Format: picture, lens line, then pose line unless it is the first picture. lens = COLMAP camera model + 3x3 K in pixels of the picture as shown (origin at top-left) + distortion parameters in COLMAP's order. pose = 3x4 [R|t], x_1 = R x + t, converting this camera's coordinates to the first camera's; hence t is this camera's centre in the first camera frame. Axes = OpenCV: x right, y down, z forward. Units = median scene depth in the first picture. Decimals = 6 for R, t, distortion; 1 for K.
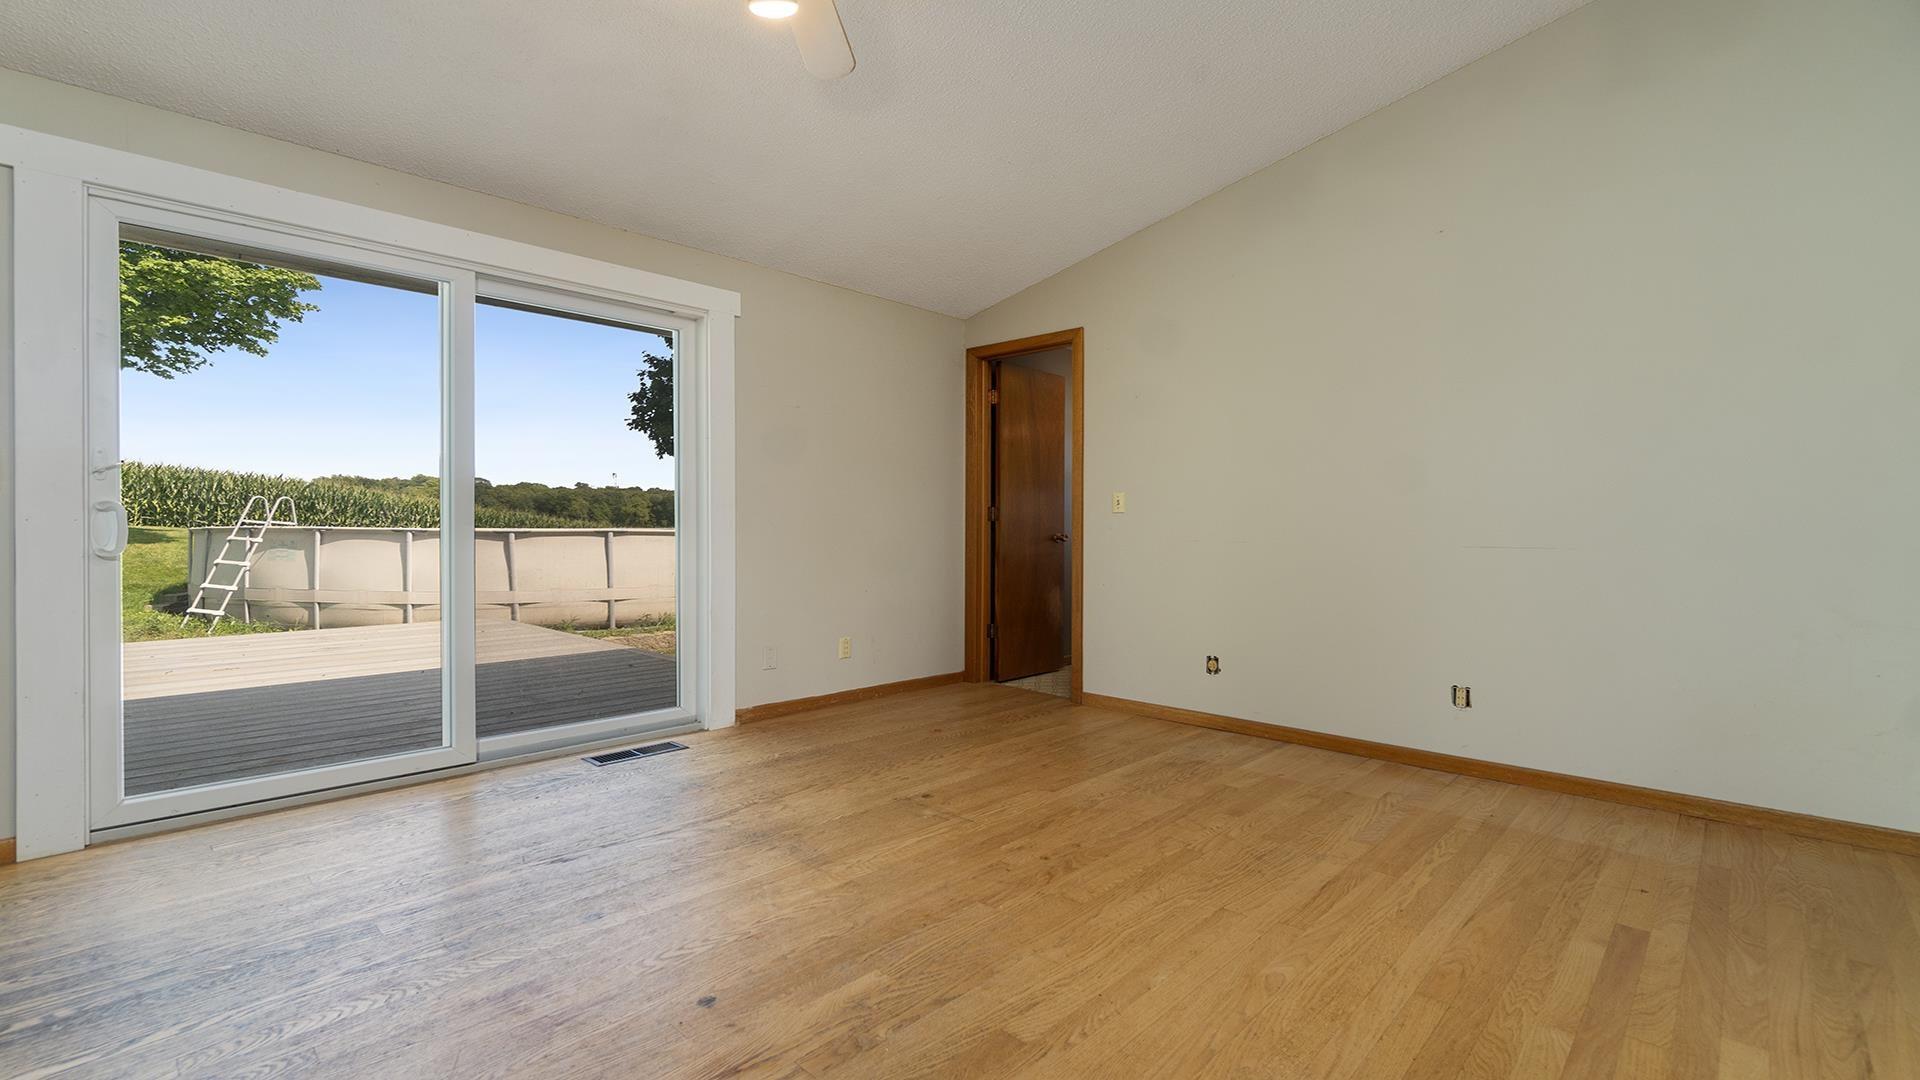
lens RADIAL K [[829.9, 0, 958.1], [0, 829.9, 530.9], [0, 0, 1]] dist [-0.003340, 0.001264]
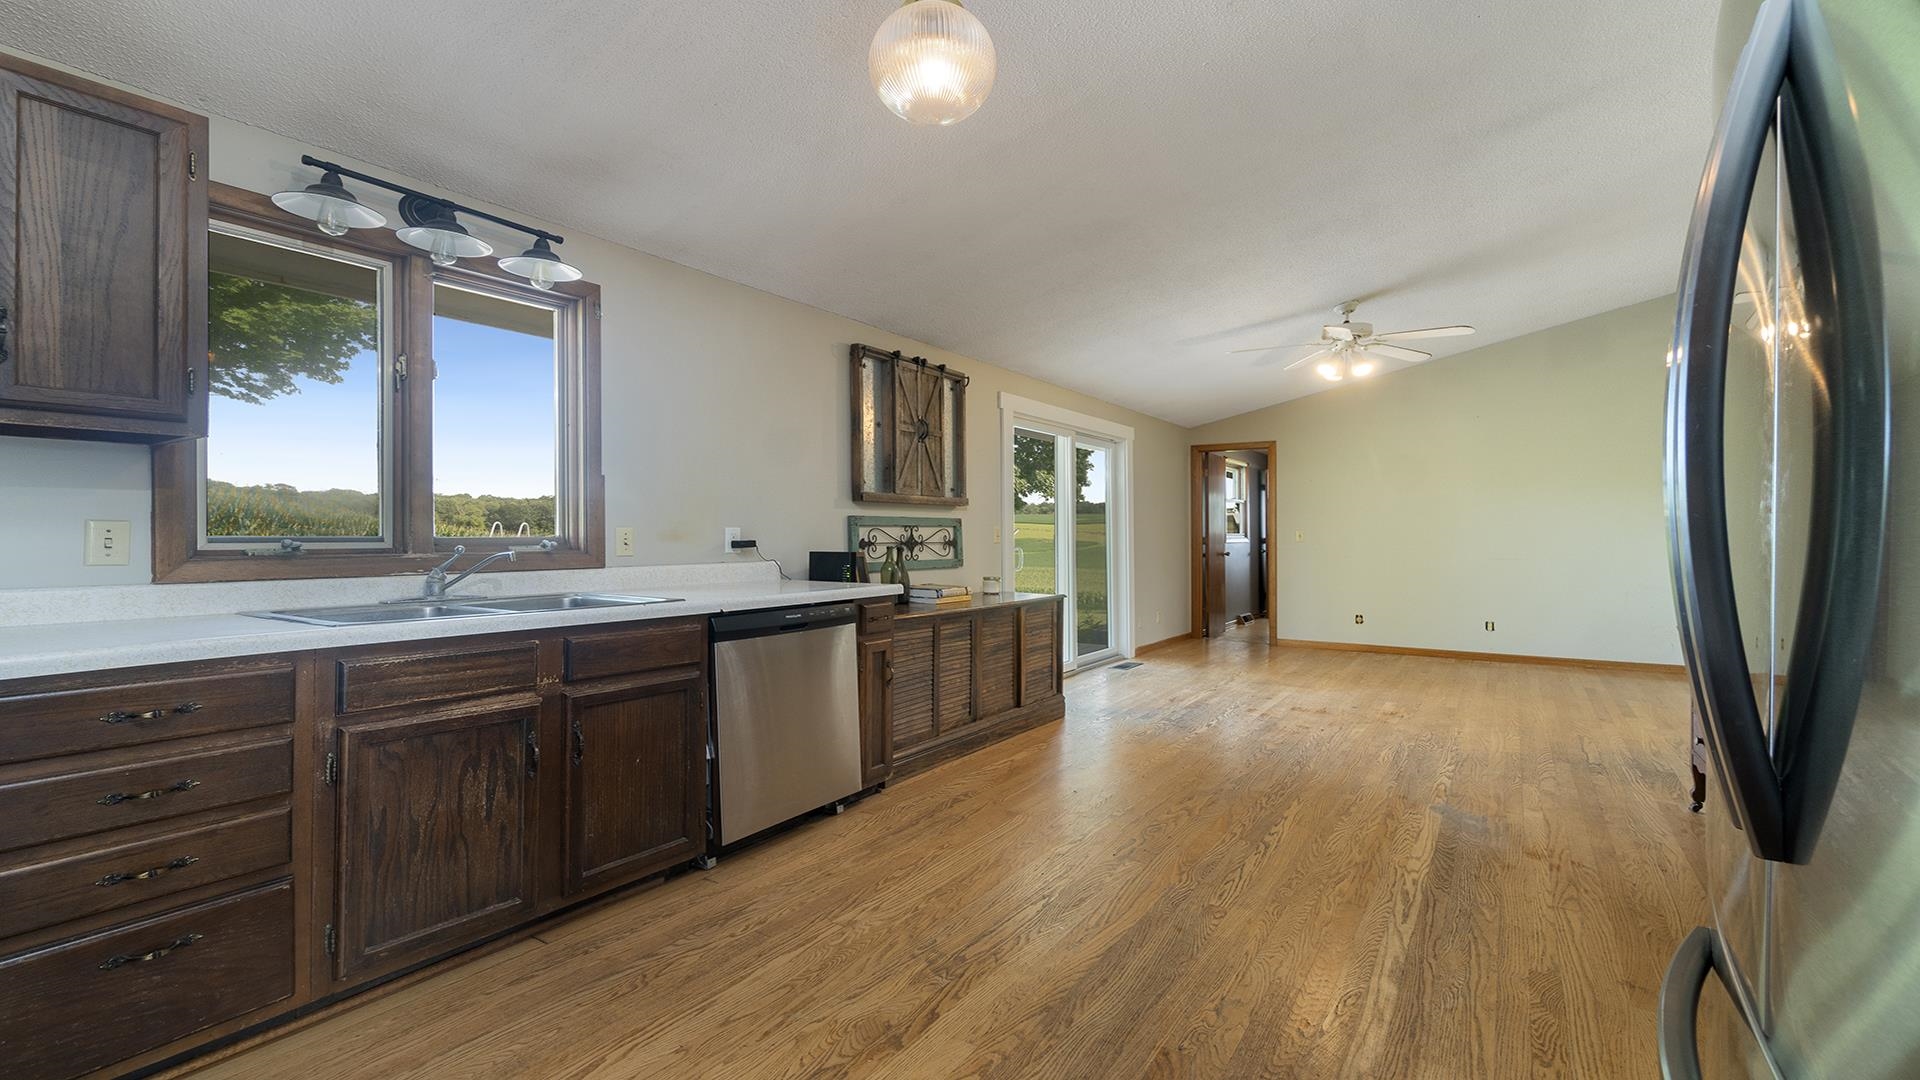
lens RADIAL K [[829.9, 0, 957.4], [0, 829.9, 544.3], [0, 0, 1]] dist [-0.003340, 0.001264]
pose [[0.983798, -0.006700, 0.179156, -0.244288], [0.005398, 0.999955, 0.007757, -0.009412], [-0.179200, -0.006664, 0.983790, -0.191424]]
